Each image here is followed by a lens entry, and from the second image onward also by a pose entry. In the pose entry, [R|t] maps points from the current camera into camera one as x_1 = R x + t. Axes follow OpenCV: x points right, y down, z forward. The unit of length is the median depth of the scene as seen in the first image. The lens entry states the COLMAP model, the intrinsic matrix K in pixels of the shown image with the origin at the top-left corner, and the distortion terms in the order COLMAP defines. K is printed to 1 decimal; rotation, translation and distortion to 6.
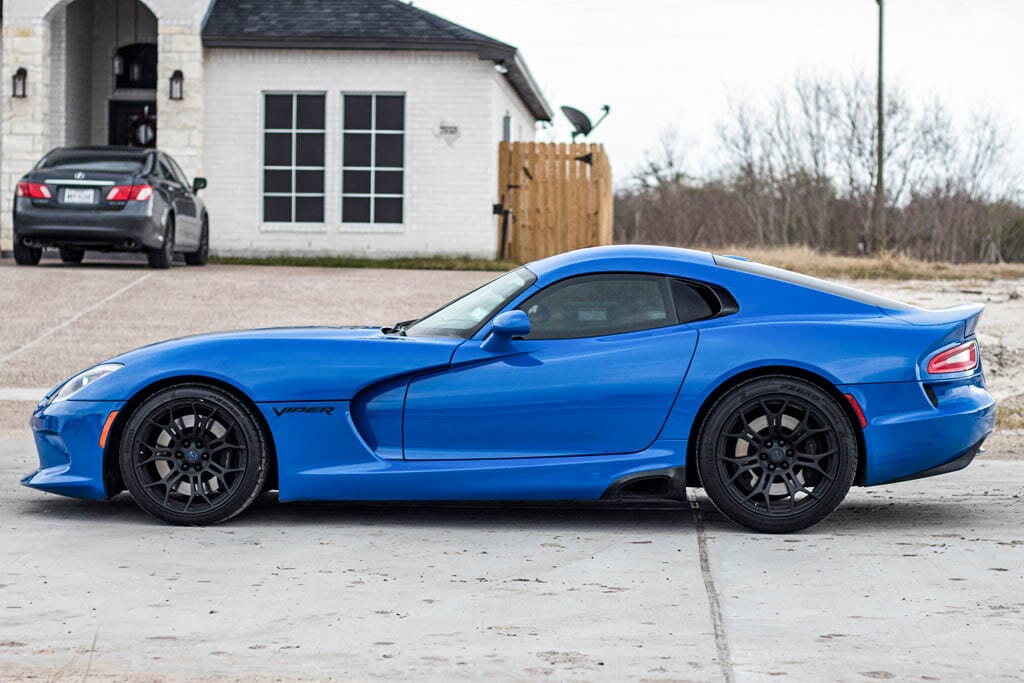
lens RADIAL K [[2794.7, 0, 512.0], [0, 2794.7, 341.5], [0, 0, 1]] dist [-0.106585, -0.514104]
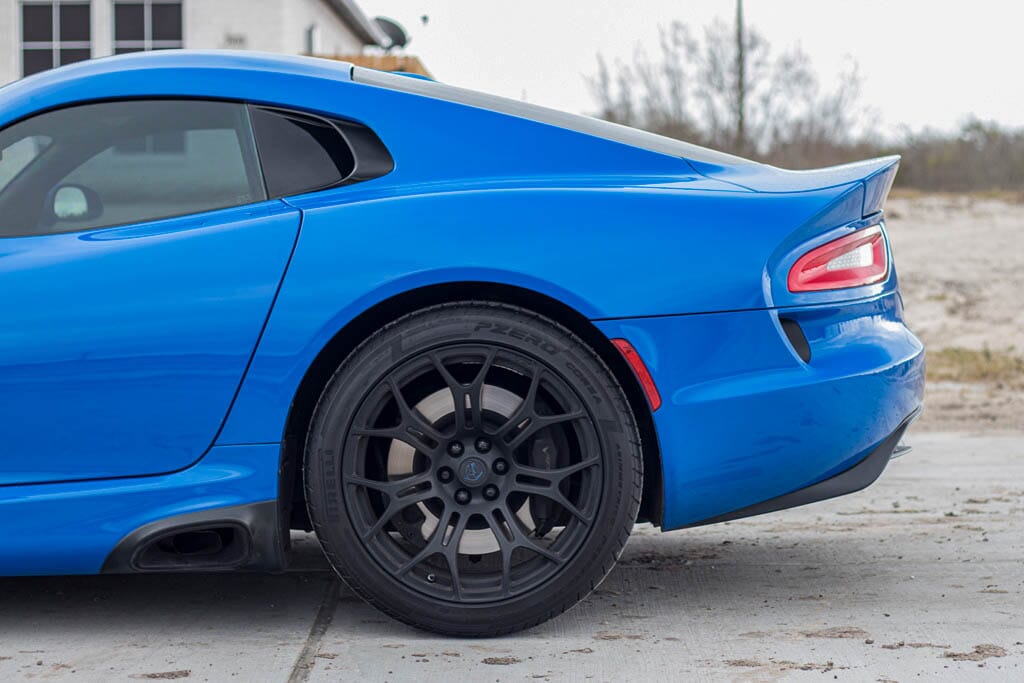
lens RADIAL K [[2794.7, 0, 512.0], [0, 2794.7, 341.5], [0, 0, 1]] dist [-0.106585, -0.514104]
pose [[0.998647, -0.021661, 0.047275, 0.077537], [0.020767, 0.999598, 0.019316, 0.009453], [-0.047674, -0.018308, 0.998695, 0.514049]]
